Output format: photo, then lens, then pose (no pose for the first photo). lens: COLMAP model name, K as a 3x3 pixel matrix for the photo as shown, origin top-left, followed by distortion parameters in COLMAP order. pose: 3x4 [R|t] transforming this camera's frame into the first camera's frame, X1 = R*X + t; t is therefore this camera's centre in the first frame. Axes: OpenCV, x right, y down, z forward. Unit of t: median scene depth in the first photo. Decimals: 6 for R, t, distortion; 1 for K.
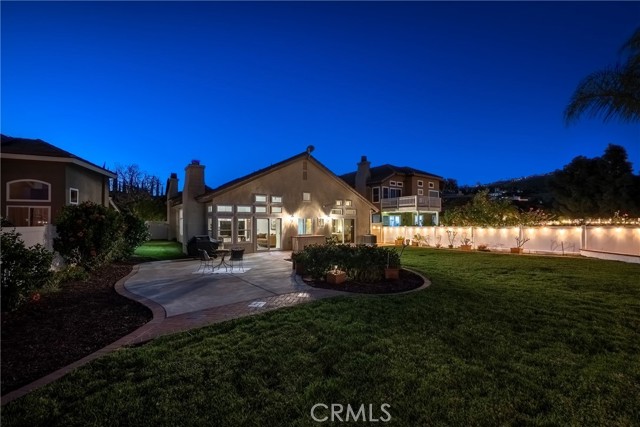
lens RADIAL K [[257.7, 0, 322.0], [0, 257.7, 211.7], [0, 0, 1]] dist [0.009412, -0.001516]
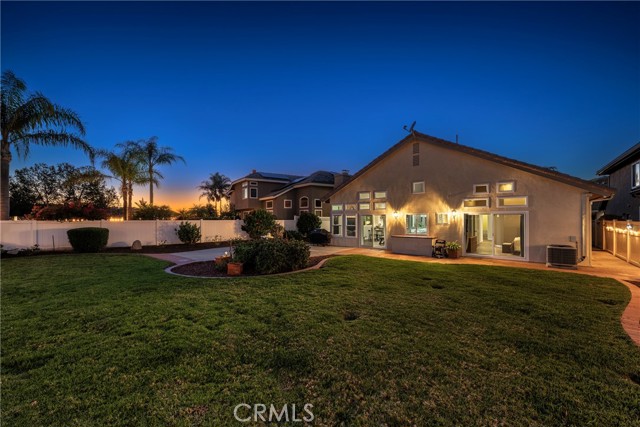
lens RADIAL K [[257.7, 0, 321.6], [0, 257.7, 217.3], [0, 0, 1]] dist [0.009412, -0.001516]
pose [[0.226742, -0.002506, -0.973952, 0.690733], [0.034963, 0.999373, 0.005568, 0.022057], [0.973327, -0.035314, 0.226687, 0.565215]]
